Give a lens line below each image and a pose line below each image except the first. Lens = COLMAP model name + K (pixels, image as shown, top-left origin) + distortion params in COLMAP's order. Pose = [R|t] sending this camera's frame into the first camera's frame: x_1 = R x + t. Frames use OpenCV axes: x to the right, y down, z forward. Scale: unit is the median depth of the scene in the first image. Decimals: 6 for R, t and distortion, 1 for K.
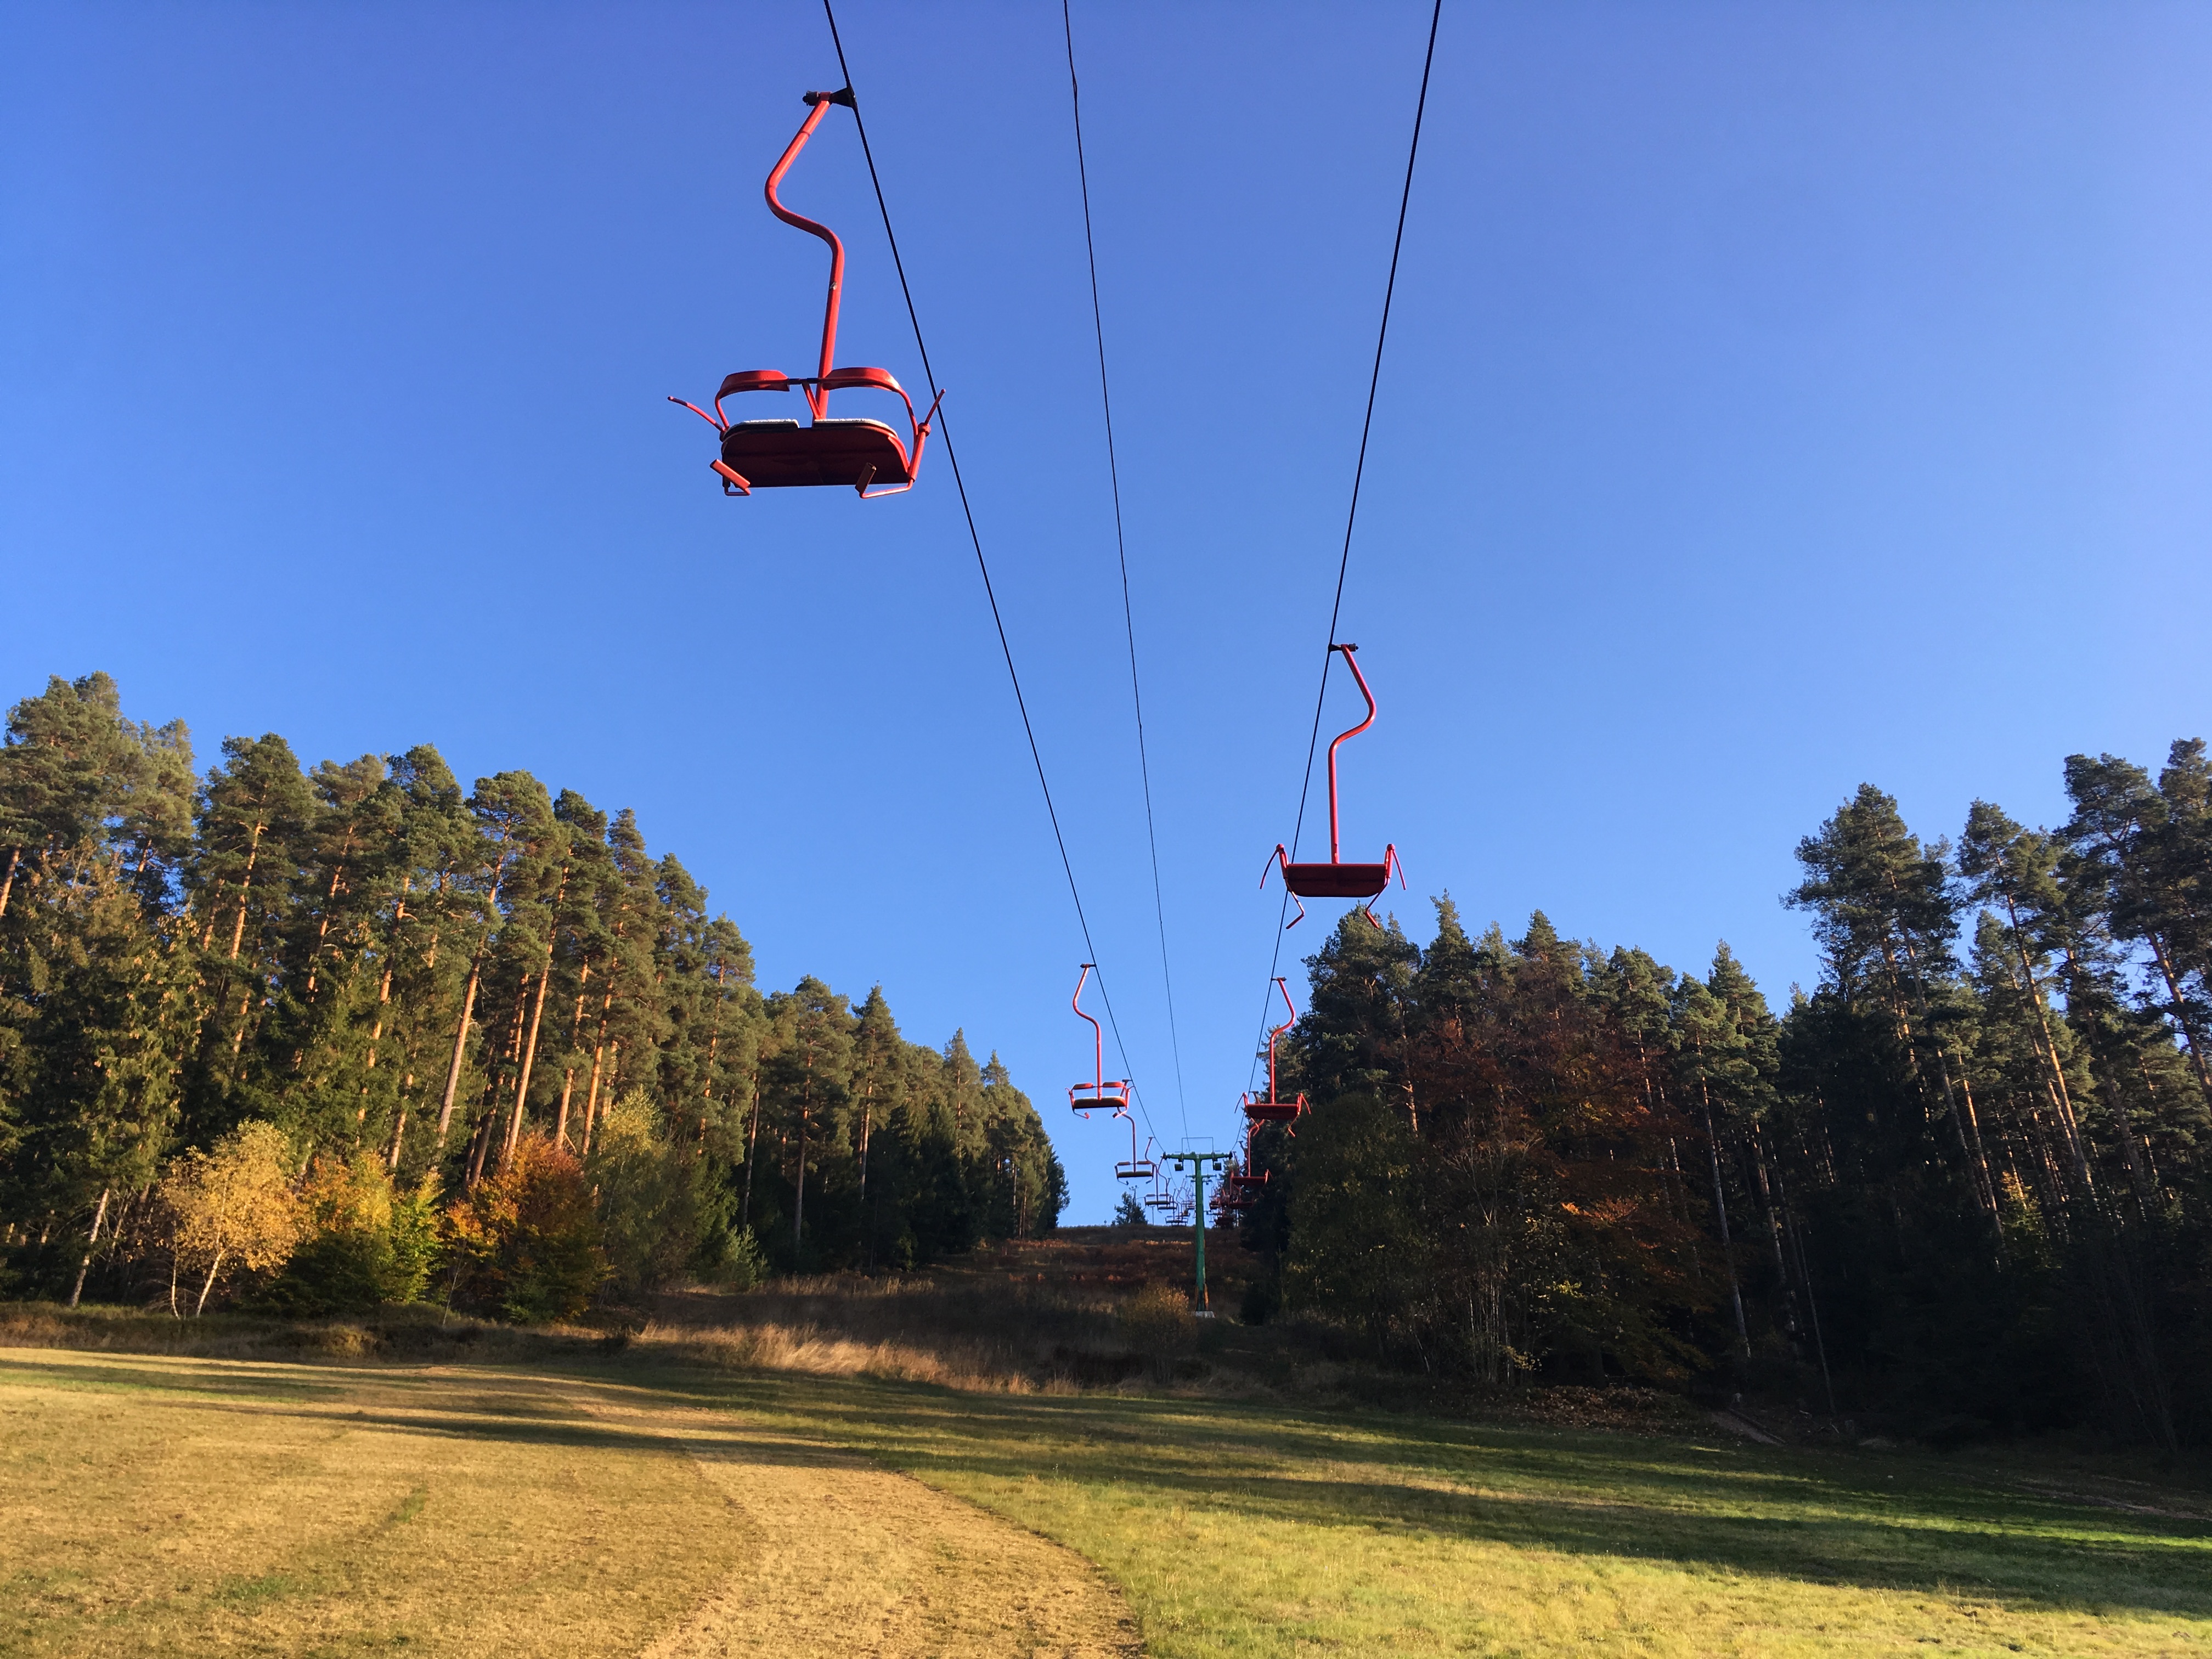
lens RADIAL K [[1858.7, 0, 1089.1], [0, 1858.7, 845.7], [0, 0, 1]] dist [0.088176, -0.124544]
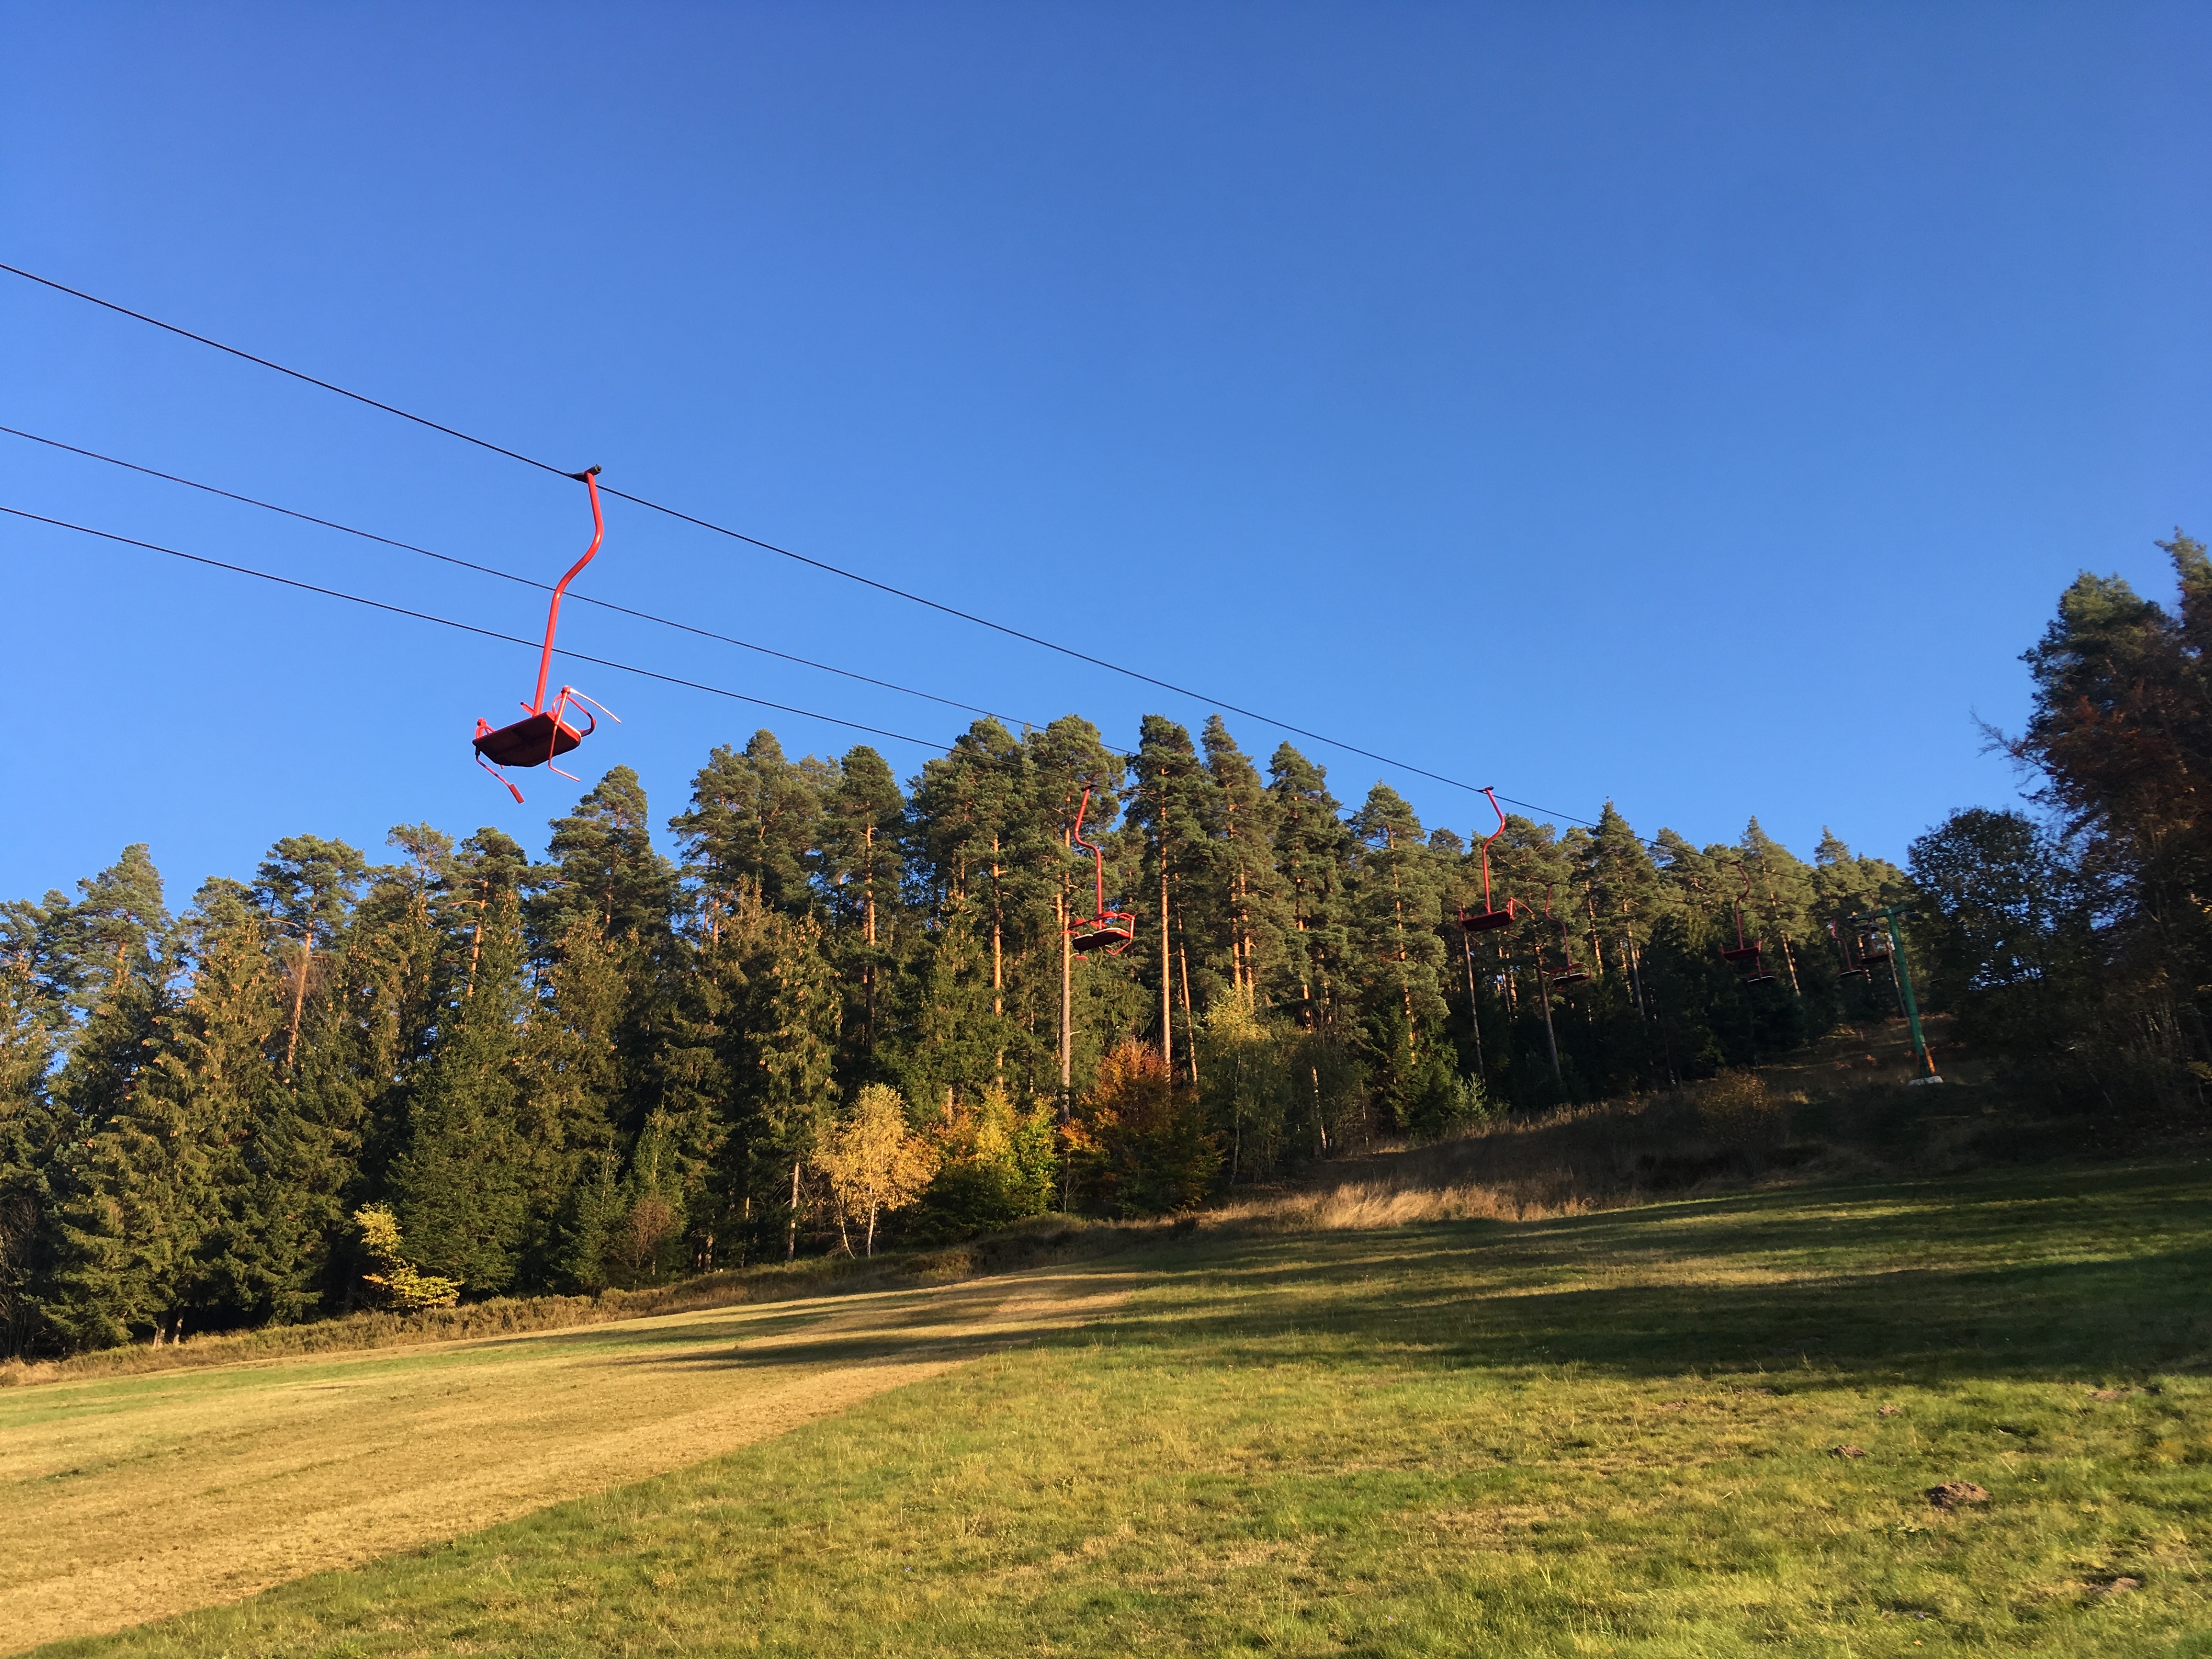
lens RADIAL K [[1853.3, 0, 1106.0], [0, 1853.3, 829.5], [0, 0, 1]] dist [0.097476, -0.250301]
pose [[0.861070, -0.248130, -0.443836, 0.208442], [0.279187, 0.960225, 0.004819, 0.028443], [0.424987, -0.128063, 0.896095, 0.059235]]
